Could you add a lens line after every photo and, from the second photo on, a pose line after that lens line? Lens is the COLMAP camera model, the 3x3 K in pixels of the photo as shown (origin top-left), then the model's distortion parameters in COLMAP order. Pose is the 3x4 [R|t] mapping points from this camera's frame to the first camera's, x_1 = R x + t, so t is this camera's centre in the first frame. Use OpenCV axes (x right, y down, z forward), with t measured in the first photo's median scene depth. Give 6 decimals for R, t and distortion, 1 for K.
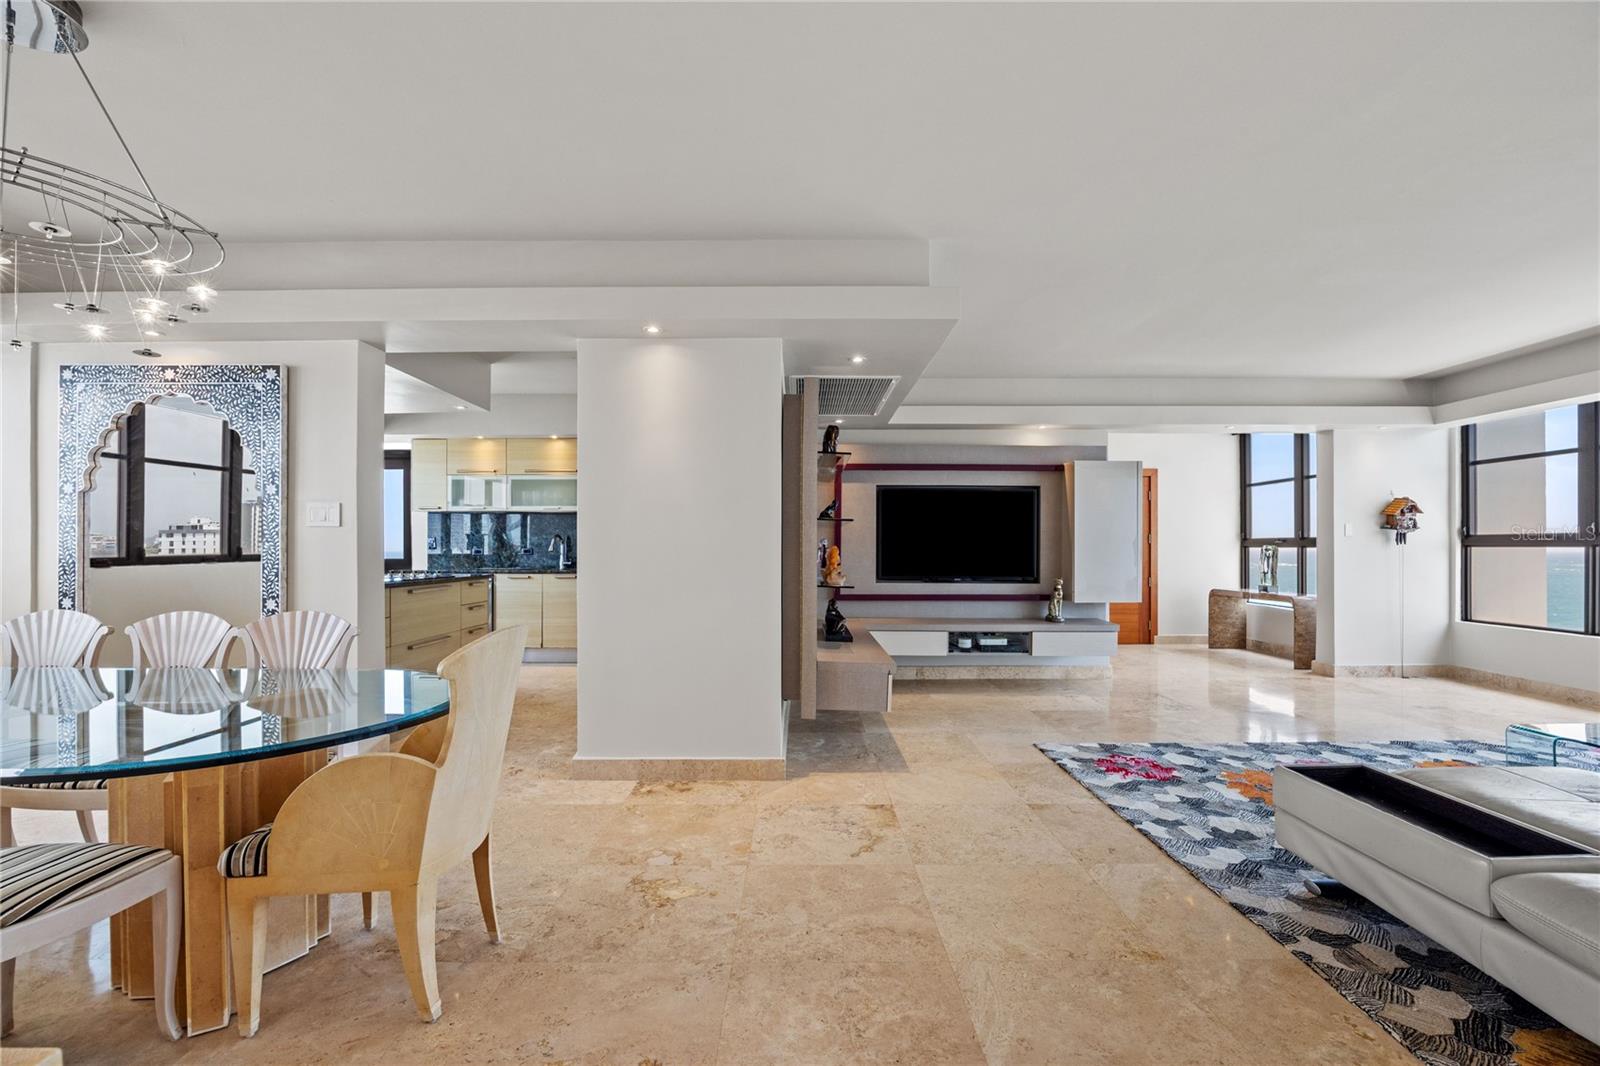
lens RADIAL K [[707.2, 0, 797.3], [0, 707.2, 549.1], [0, 0, 1]] dist [-0.011899, 0.000336]
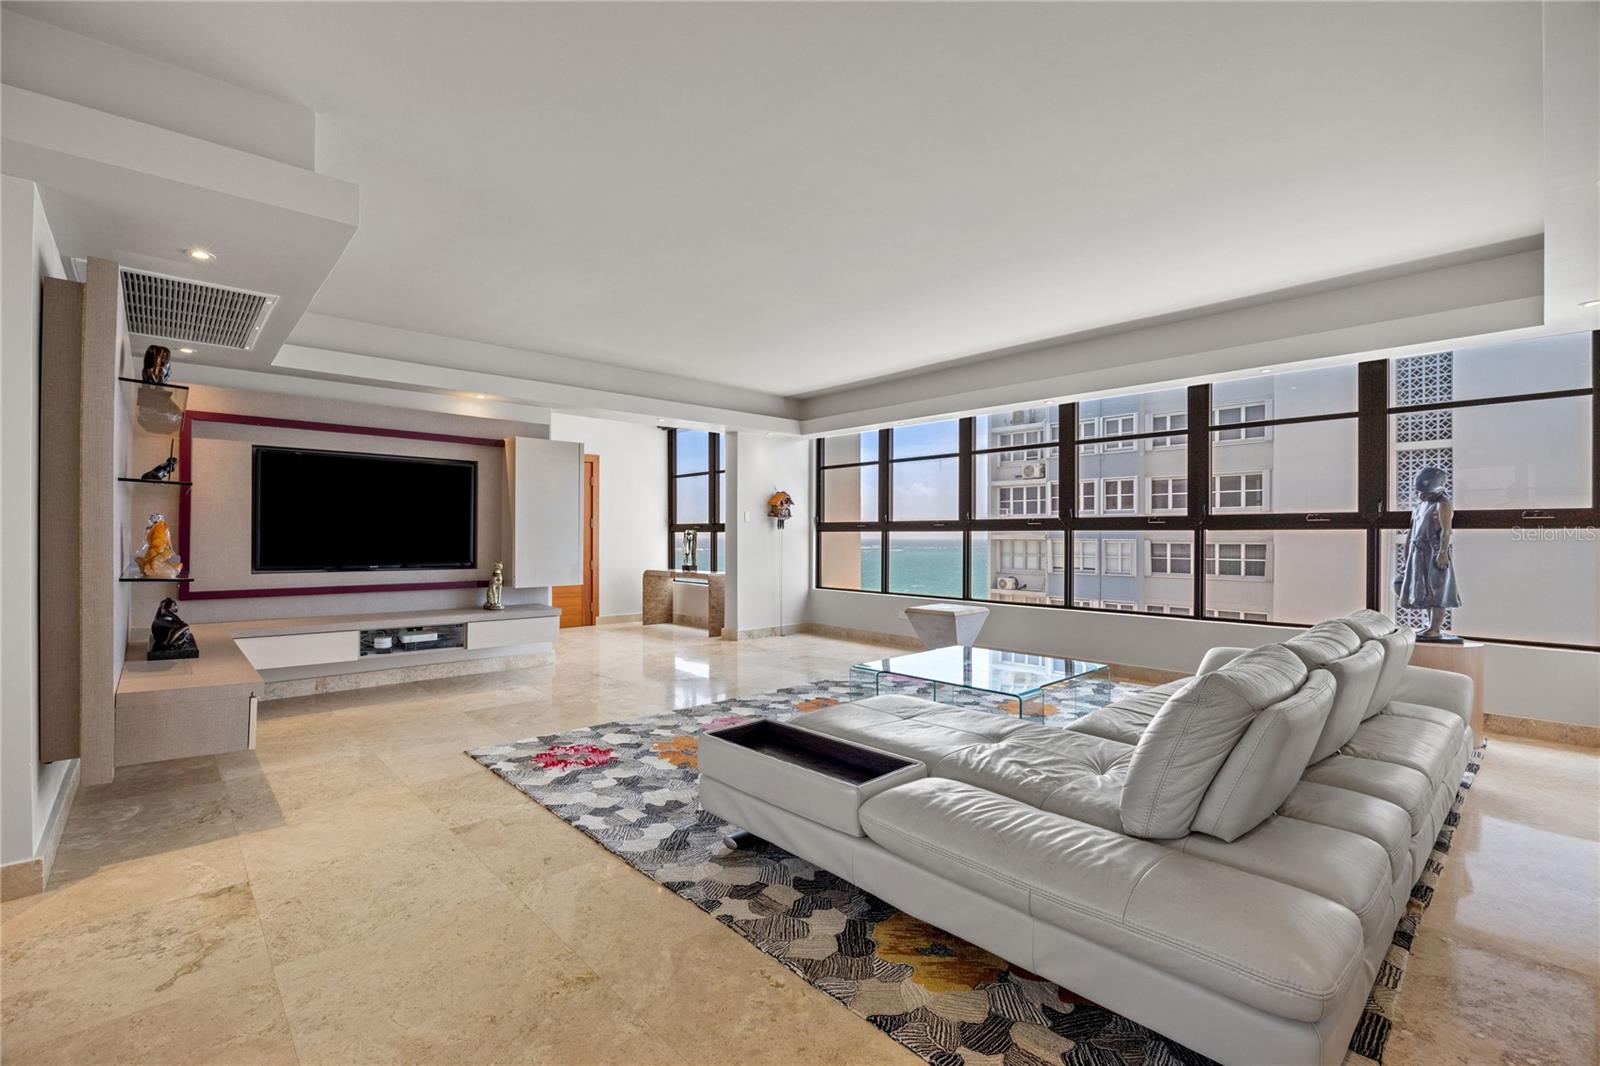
lens RADIAL K [[707.2, 0, 803.2], [0, 707.2, 540.1], [0, 0, 1]] dist [-0.011899, 0.000336]
pose [[0.730500, -0.001718, 0.682910, 0.050115], [-0.002453, 0.999984, 0.005140, 0.009972], [-0.682908, -0.005430, 0.730484, 0.084755]]
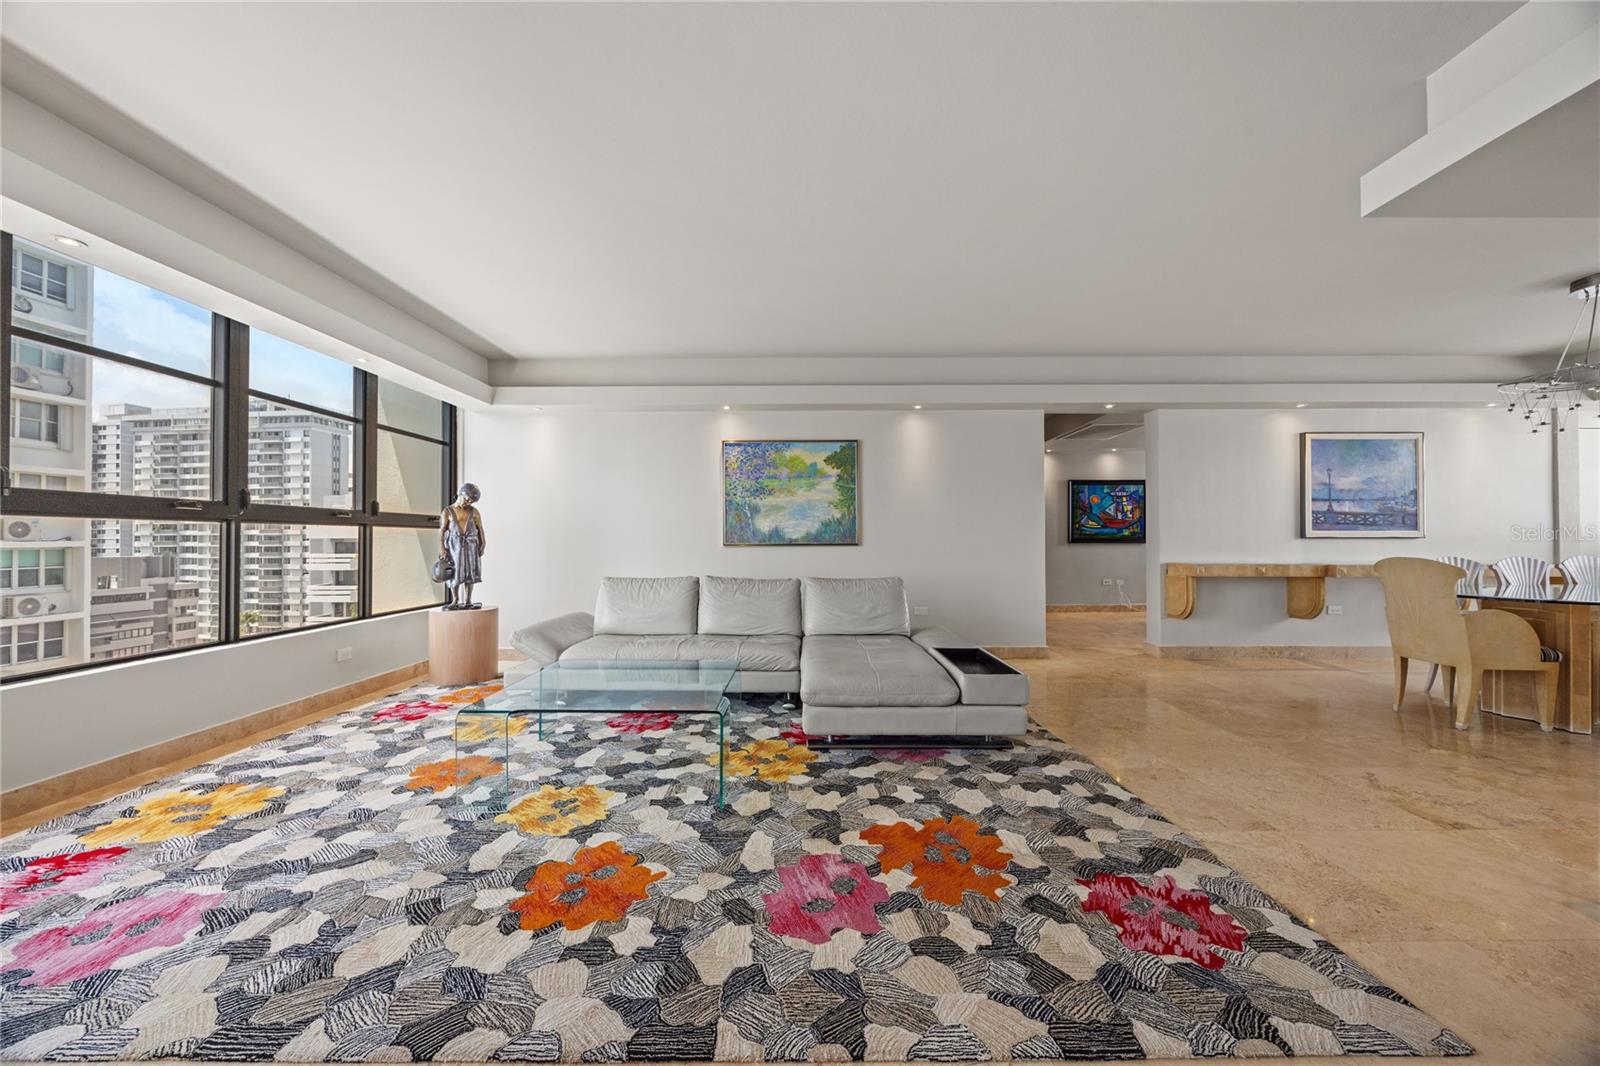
lens RADIAL K [[646.1, 0, 795.4], [0, 646.1, 534.9], [0, 0, 1]] dist [-0.001294, 0.000185]
pose [[-0.999865, 0.006641, -0.015027, 0.717119], [0.006796, 0.999924, -0.010322, 0.026901], [0.014957, -0.010423, -0.999834, 1.406581]]
